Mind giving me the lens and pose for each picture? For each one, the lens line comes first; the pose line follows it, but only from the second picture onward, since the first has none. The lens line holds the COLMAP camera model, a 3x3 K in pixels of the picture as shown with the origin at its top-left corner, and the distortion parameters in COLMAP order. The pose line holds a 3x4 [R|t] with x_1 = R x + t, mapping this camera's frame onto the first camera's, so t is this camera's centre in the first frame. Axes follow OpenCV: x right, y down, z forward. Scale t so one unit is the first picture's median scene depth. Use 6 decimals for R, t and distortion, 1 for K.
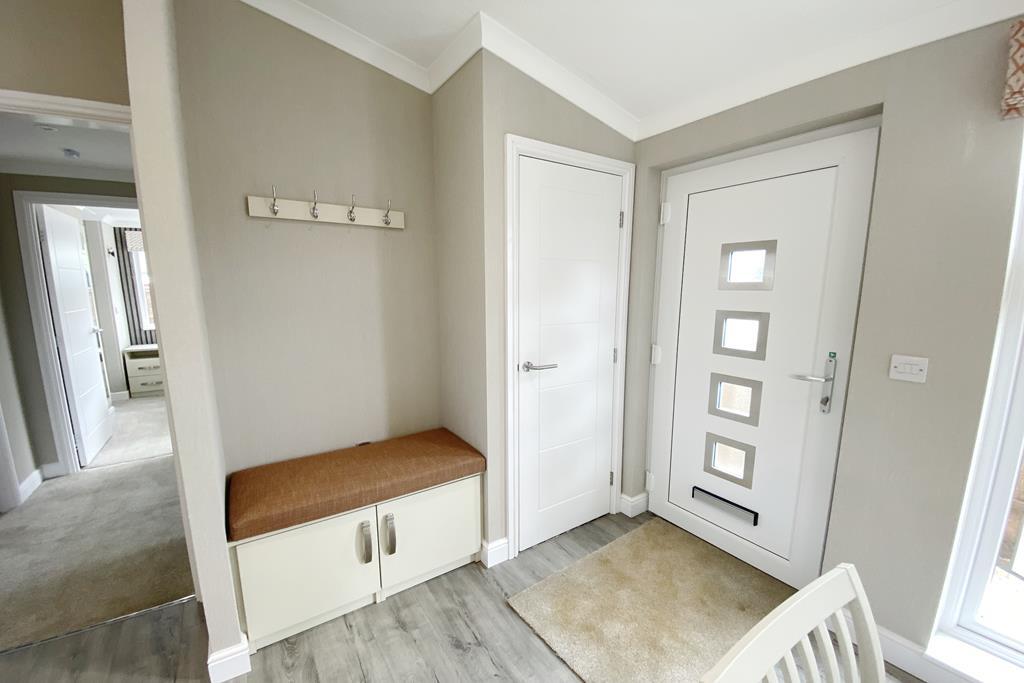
lens RADIAL K [[412.5, 0, 510.4], [0, 412.5, 352.9], [0, 0, 1]] dist [0.039117, -0.029051]
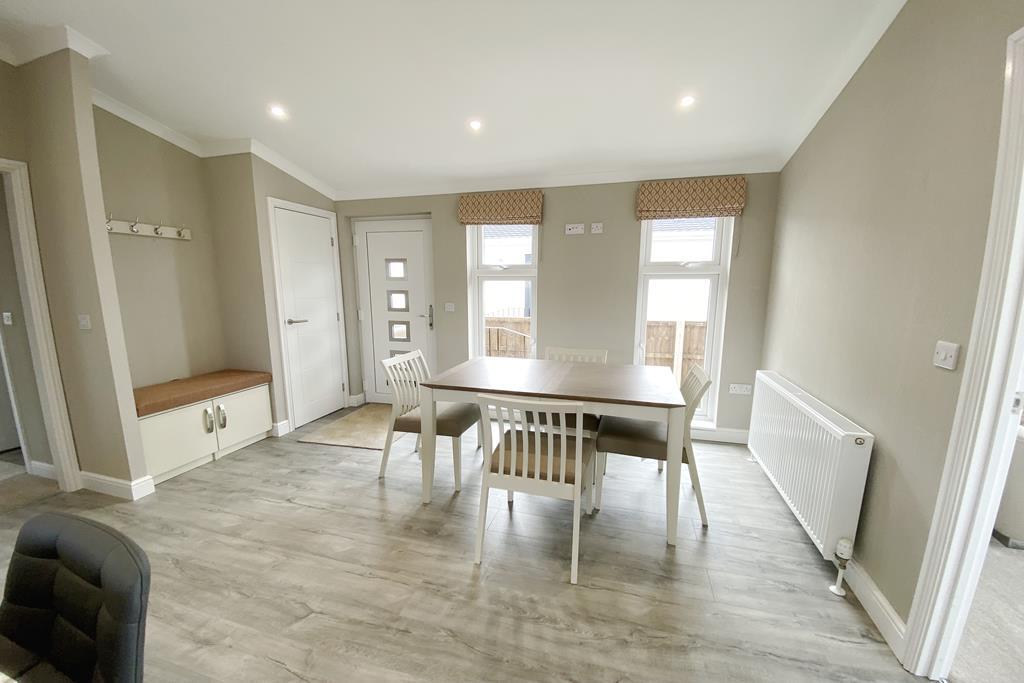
lens RADIAL K [[412.5, 0, 510.4], [0, 412.5, 352.9], [0, 0, 1]] dist [0.039117, -0.029051]
pose [[0.764846, -0.107844, 0.635122, -0.397256], [0.105213, 0.993562, 0.042005, 0.196364], [-0.635564, 0.034696, 0.771268, -1.023453]]
